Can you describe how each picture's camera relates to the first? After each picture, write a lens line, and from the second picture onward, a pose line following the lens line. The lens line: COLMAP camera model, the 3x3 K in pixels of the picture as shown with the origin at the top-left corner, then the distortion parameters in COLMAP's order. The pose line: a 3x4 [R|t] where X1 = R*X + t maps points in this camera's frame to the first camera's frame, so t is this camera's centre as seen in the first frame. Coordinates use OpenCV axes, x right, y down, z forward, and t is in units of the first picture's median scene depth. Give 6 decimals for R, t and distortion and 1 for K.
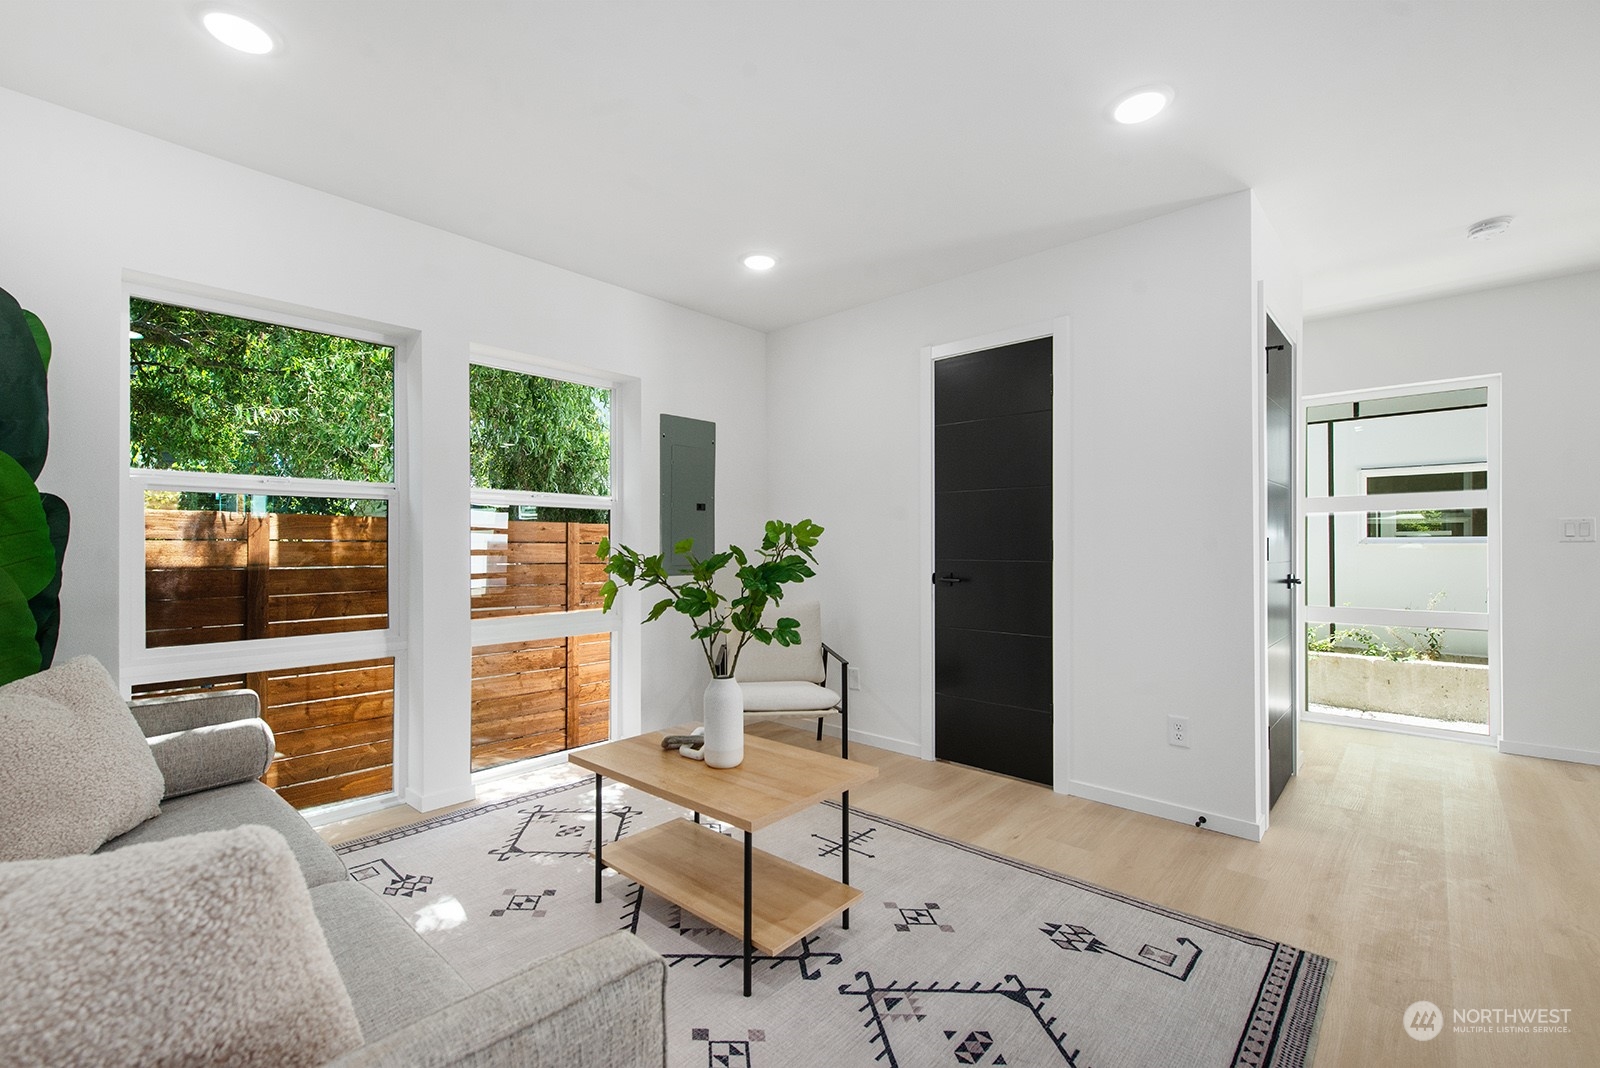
lens RADIAL K [[681.6, 0, 802.8], [0, 681.6, 544.5], [0, 0, 1]] dist [0.001480, -0.000019]
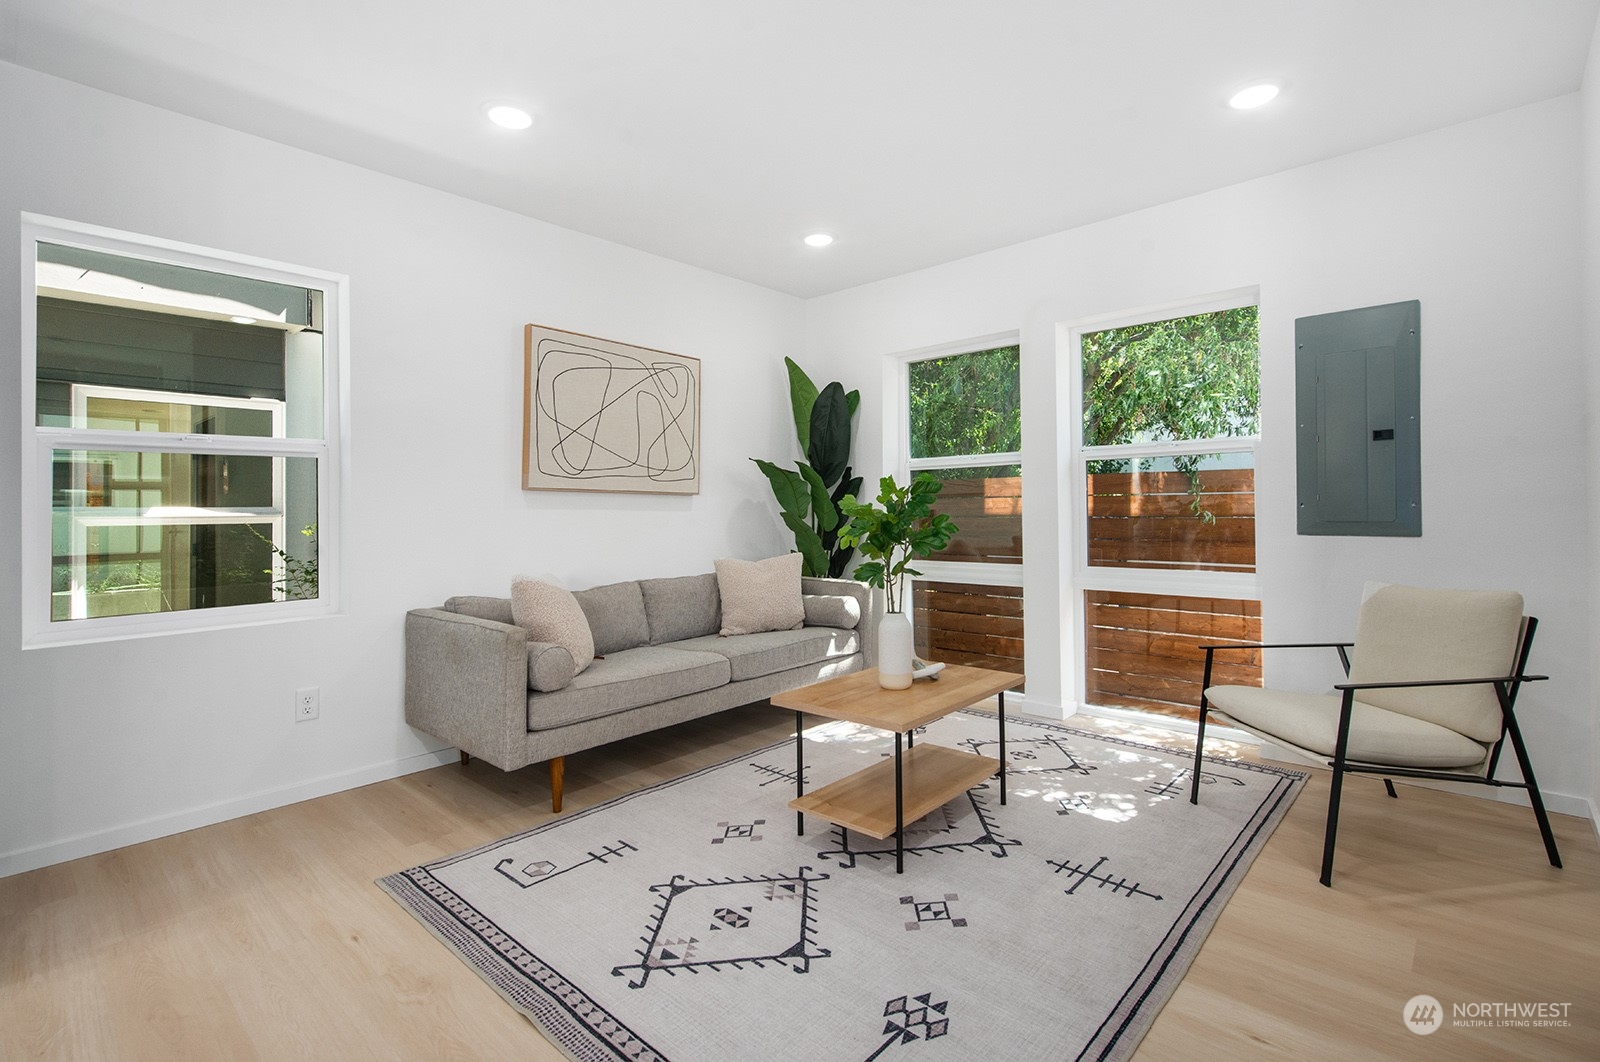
lens RADIAL K [[748.2, 0, 788.7], [0, 748.2, 513.8], [0, 0, 1]] dist [0.000129, -0.000014]
pose [[-0.007376, 0.010730, -0.999915, 0.904254], [0.015231, 0.999828, 0.010617, 0.007814], [0.999857, -0.015152, -0.007539, 0.650658]]
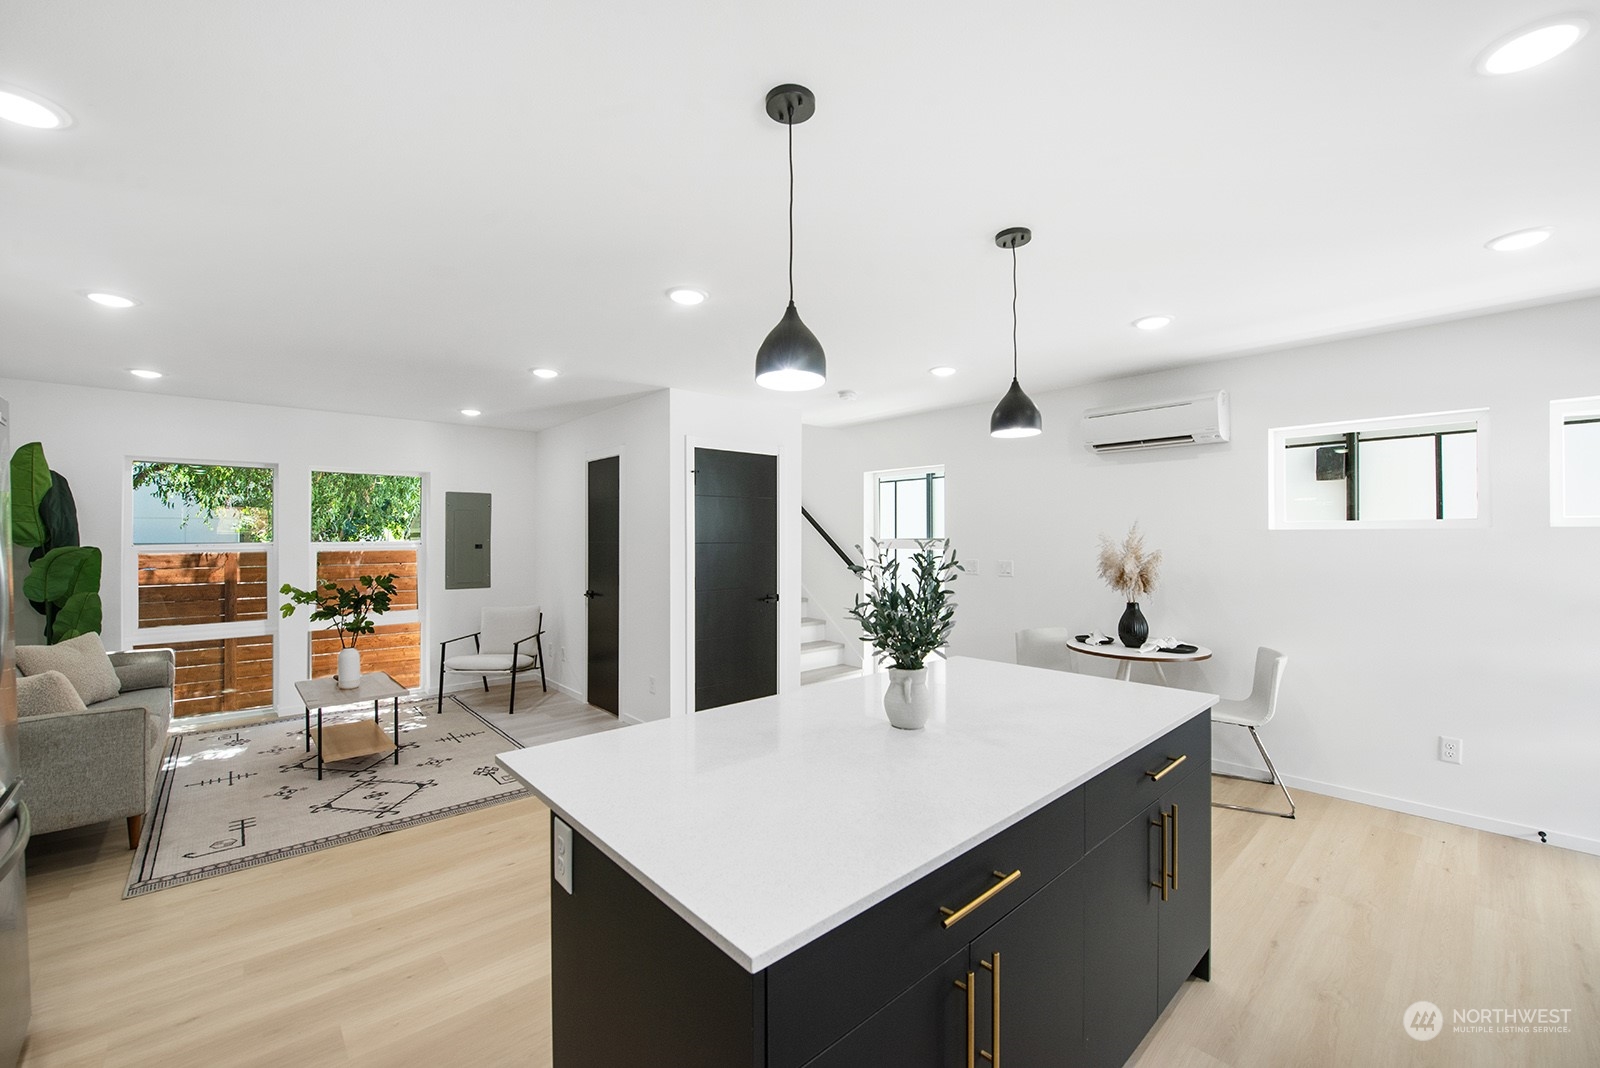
lens RADIAL K [[649.4, 0, 787.2], [0, 649.4, 535.0], [0, 0, 1]] dist [0.007807, 0.000060]
pose [[0.992482, 0.001995, -0.122377, 1.185382], [-0.001837, 0.999997, 0.001402, -0.131359], [0.122379, -0.001167, 0.992483, -0.691774]]
